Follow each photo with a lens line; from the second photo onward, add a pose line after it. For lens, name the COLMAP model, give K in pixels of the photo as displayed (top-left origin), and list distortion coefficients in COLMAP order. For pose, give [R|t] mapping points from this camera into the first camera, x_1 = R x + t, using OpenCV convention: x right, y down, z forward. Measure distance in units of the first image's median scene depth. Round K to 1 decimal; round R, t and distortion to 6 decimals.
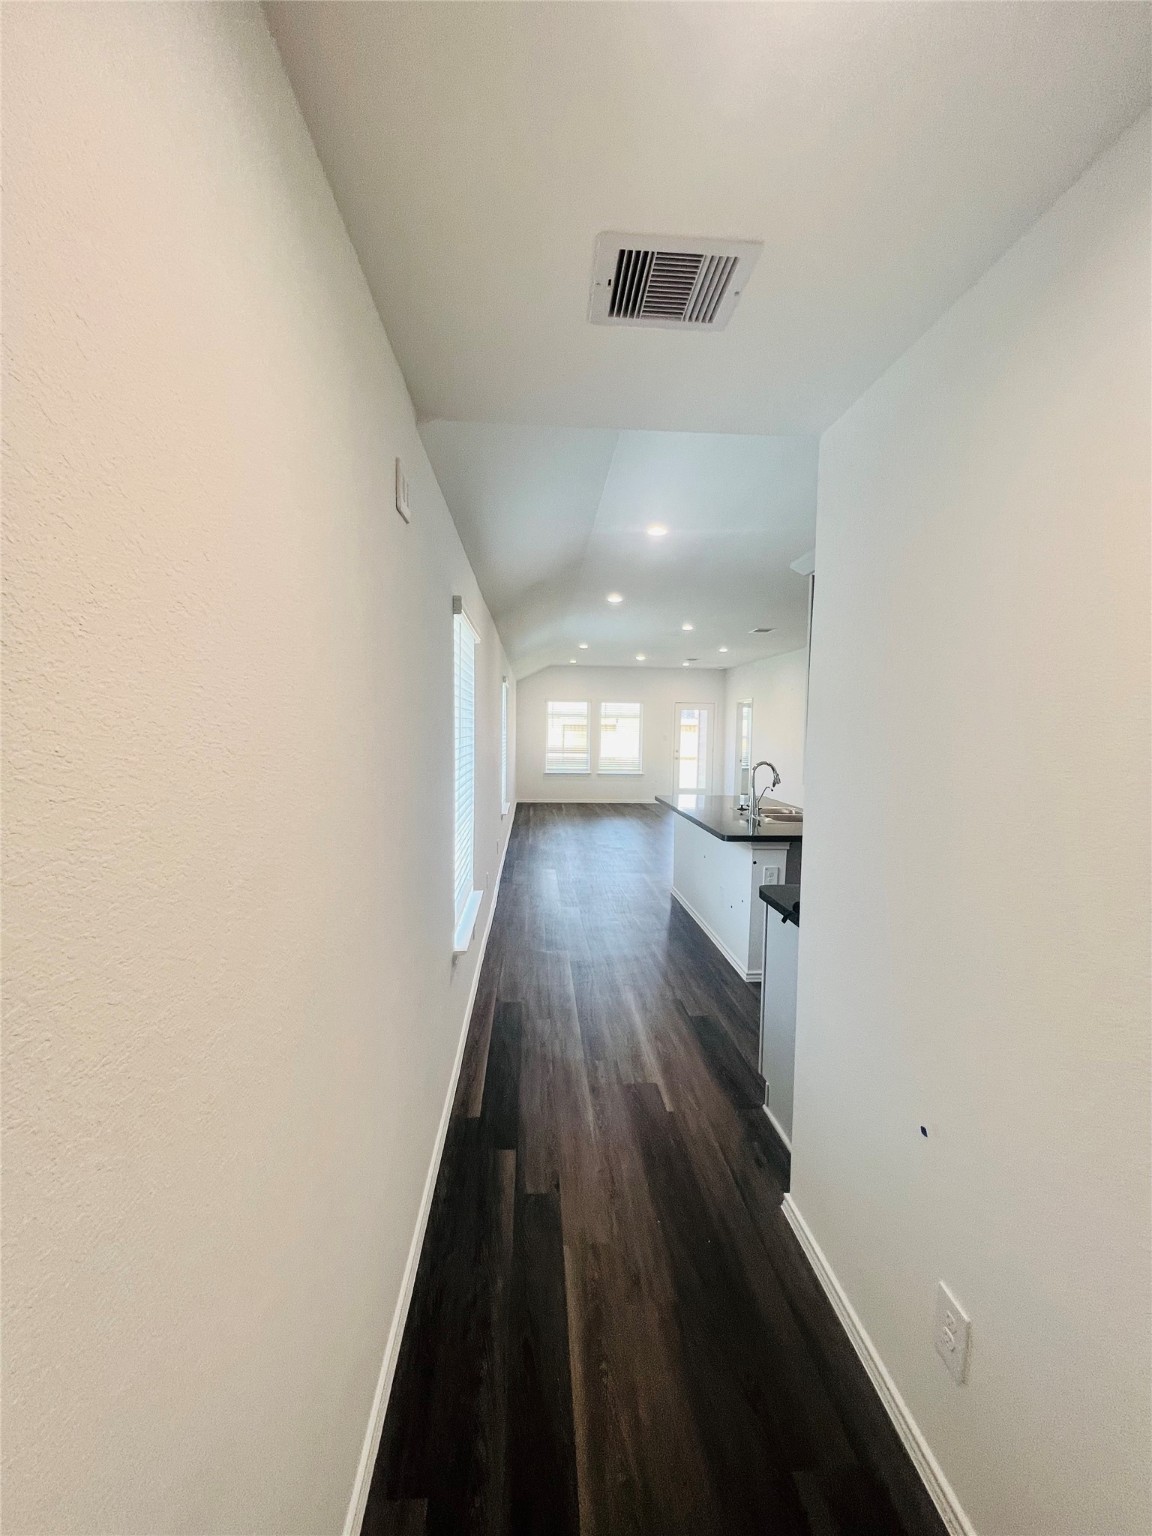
lens RADIAL K [[613.5, 0, 580.2], [0, 613.5, 764.6], [0, 0, 1]] dist [-0.000224, 0.000044]
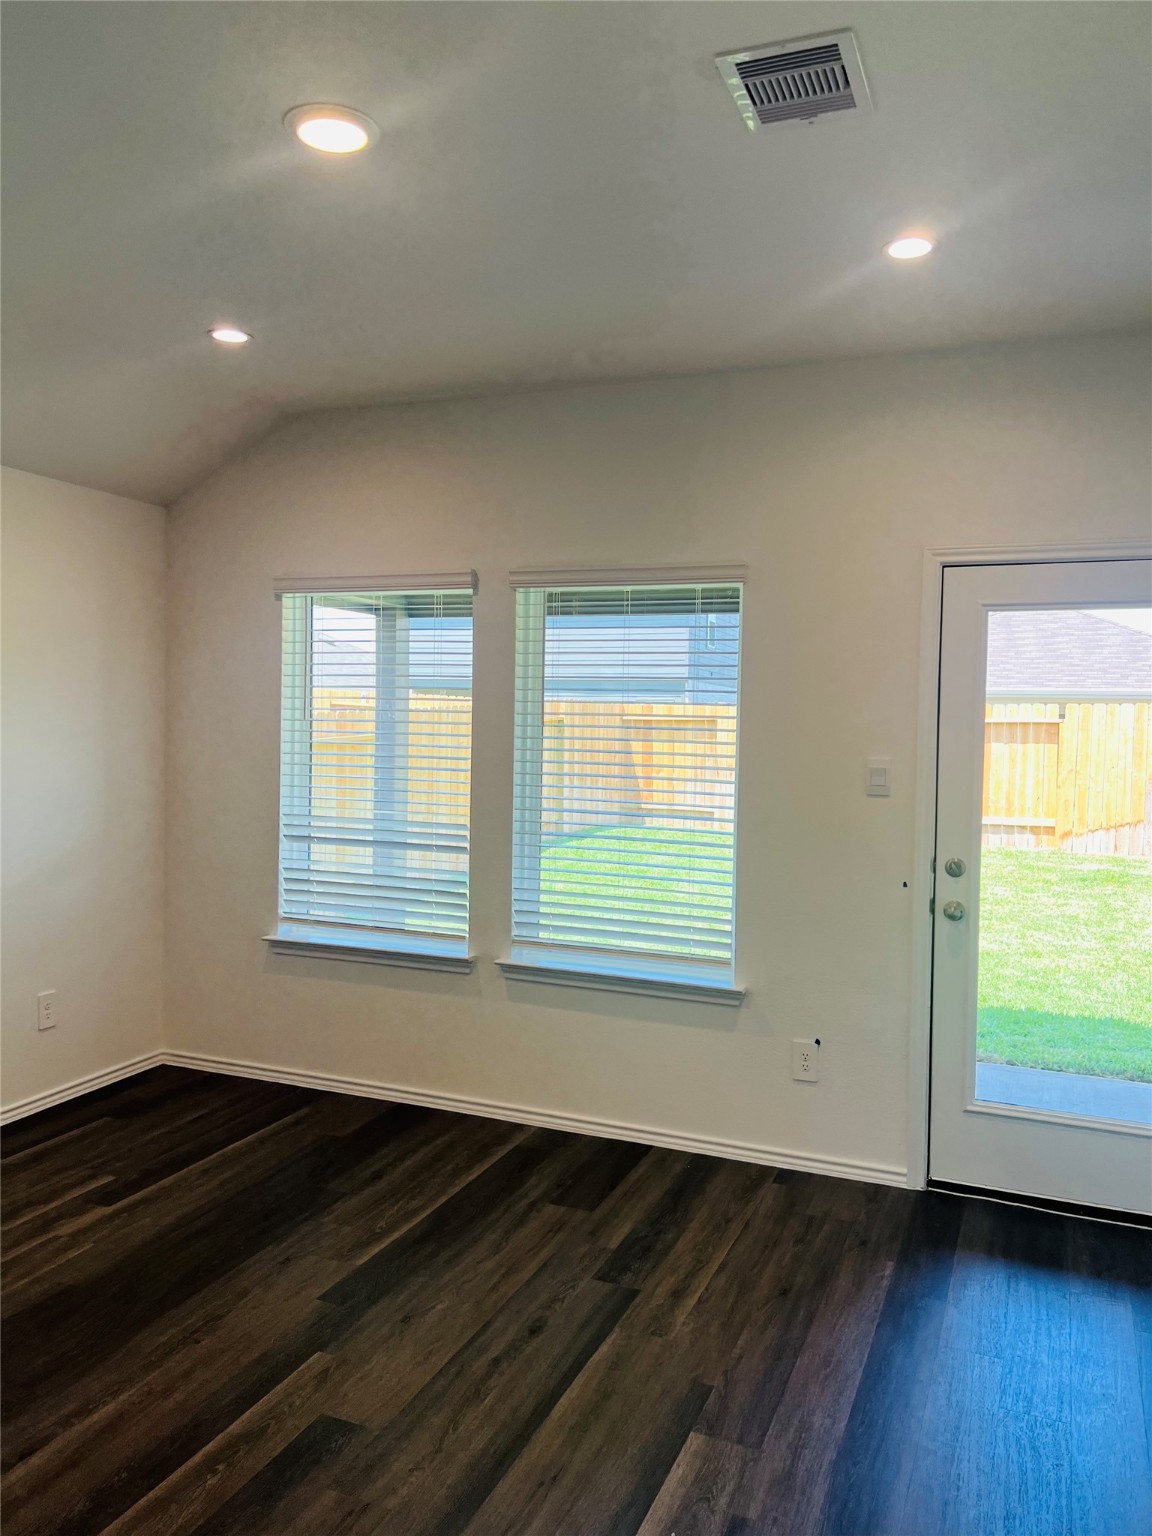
lens RADIAL K [[1179.3, 0, 576.0], [0, 1179.3, 768.0], [0, 0, 1]] dist [0.008500, 0.003346]
pose [[0.894577, 0.034391, -0.445589, 0.226332], [-0.043619, 0.998993, -0.010467, -0.047495], [0.444780, 0.028800, 0.895176, 0.646294]]
